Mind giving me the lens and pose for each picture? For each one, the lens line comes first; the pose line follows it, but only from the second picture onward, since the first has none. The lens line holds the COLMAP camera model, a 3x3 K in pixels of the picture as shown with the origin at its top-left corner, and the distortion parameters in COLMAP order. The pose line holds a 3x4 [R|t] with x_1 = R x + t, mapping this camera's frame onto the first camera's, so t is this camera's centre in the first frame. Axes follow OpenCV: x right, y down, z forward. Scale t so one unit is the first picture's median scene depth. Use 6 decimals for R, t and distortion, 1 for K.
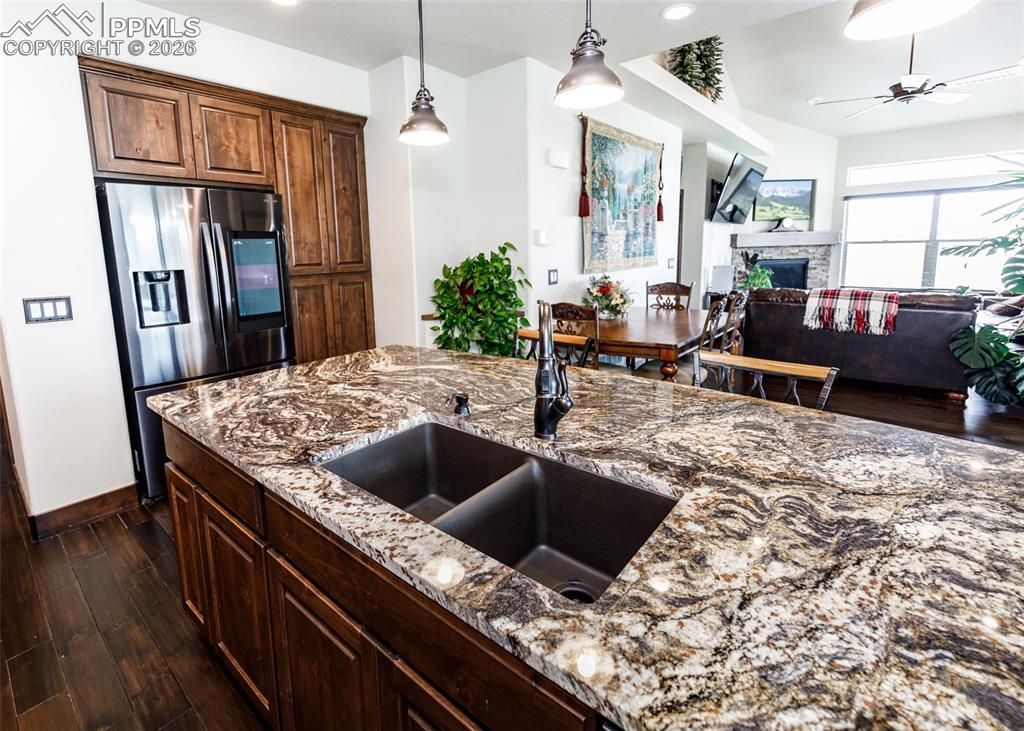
lens RADIAL K [[467.1, 0, 520.3], [0, 467.1, 314.2], [0, 0, 1]] dist [0.007285, -0.002728]
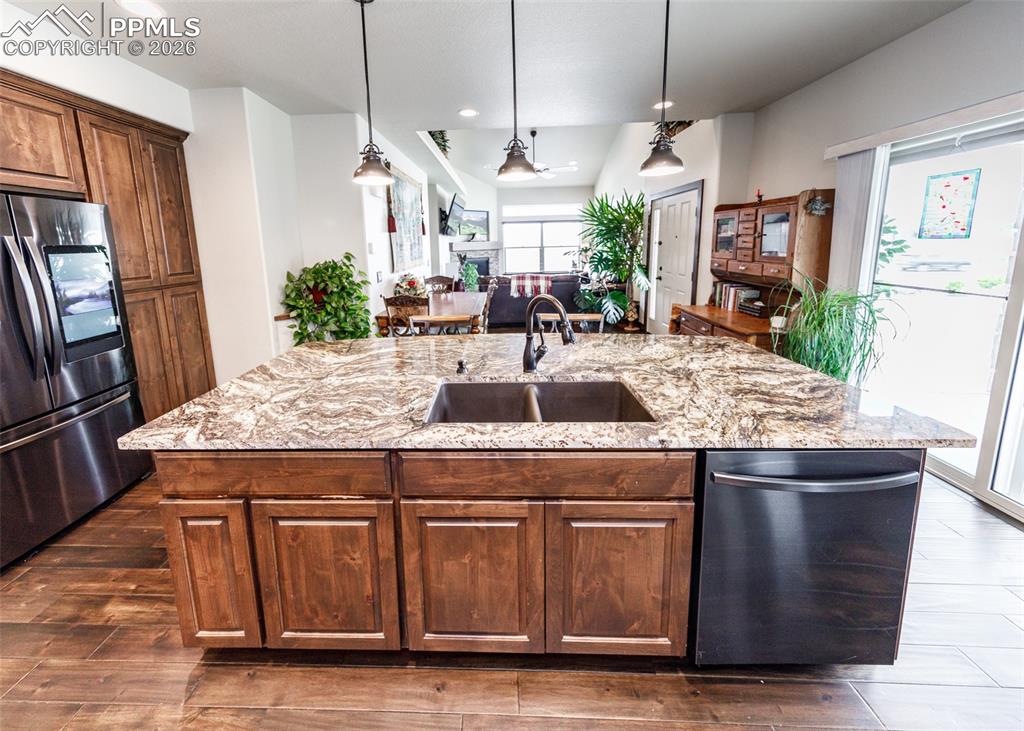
lens RADIAL K [[356.6, 0, 457.3], [0, 356.6, 291.6], [0, 0, 1]] dist [0.005128, -0.000885]
pose [[0.802341, -0.080996, 0.591344, -0.363431], [0.090309, 0.995817, 0.013865, -0.030582], [-0.589994, 0.042279, 0.806300, 0.029679]]
